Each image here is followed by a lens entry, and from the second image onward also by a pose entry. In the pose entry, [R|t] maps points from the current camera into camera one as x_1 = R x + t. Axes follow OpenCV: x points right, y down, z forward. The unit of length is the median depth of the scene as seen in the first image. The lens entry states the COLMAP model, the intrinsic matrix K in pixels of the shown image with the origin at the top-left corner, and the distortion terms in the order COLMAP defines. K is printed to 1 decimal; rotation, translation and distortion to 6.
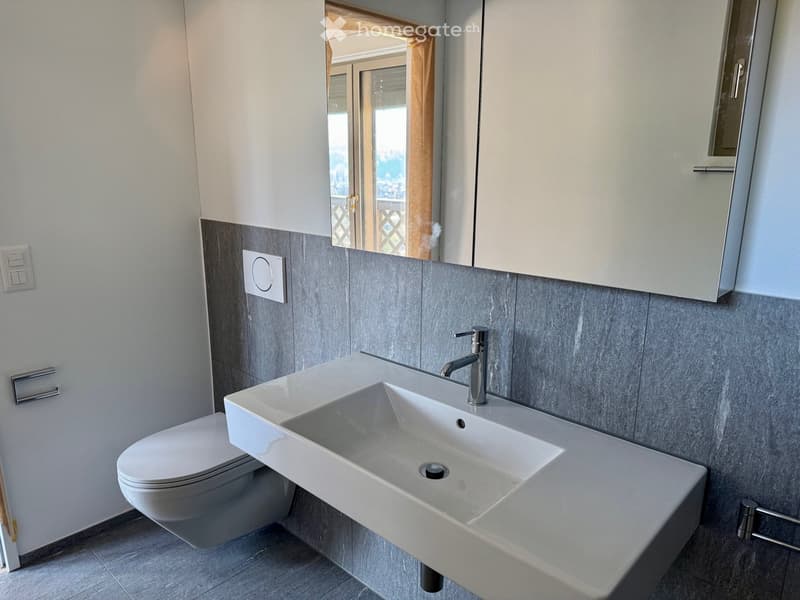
lens RADIAL K [[569.3, 0, 400.0], [0, 569.3, 300.0], [0, 0, 1]] dist [0.050513, -0.004599]
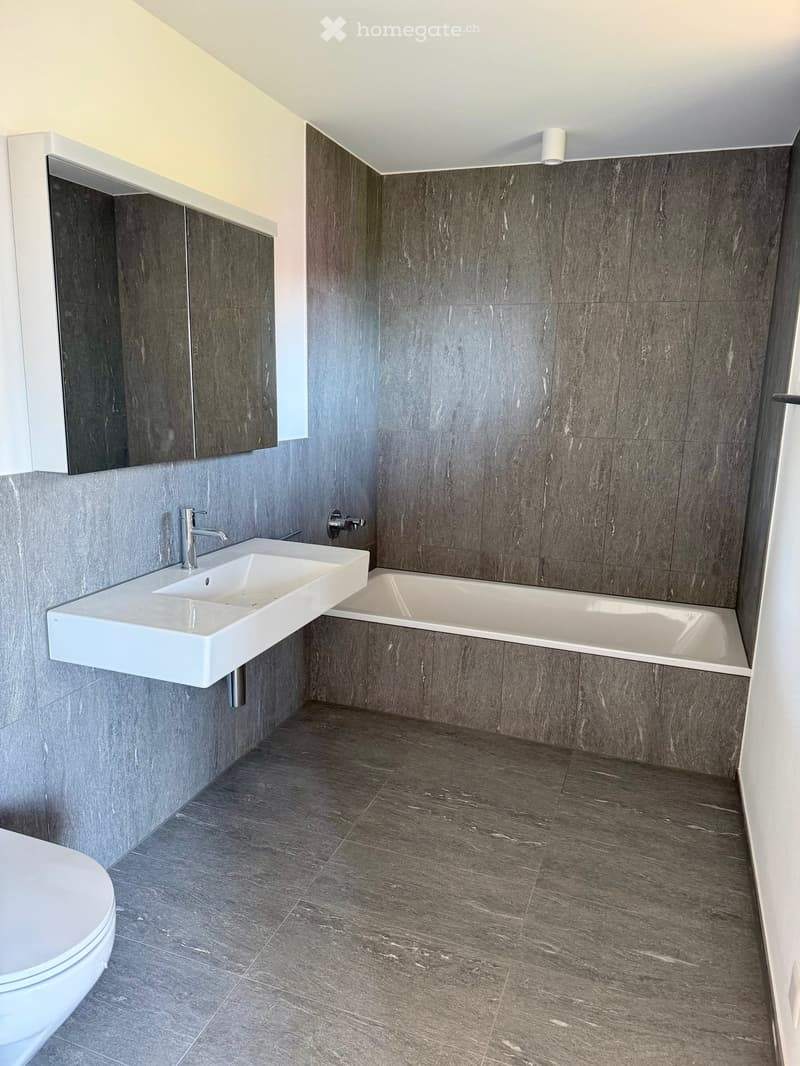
lens RADIAL K [[758.5, 0, 400.0], [0, 758.5, 533.0], [0, 0, 1]] dist [0.050513, -0.004599]
pose [[-0.399270, -0.192811, 0.896330, -1.568500], [0.185450, 0.940444, 0.284909, -0.290987], [-0.897882, 0.279980, -0.339734, 1.160704]]
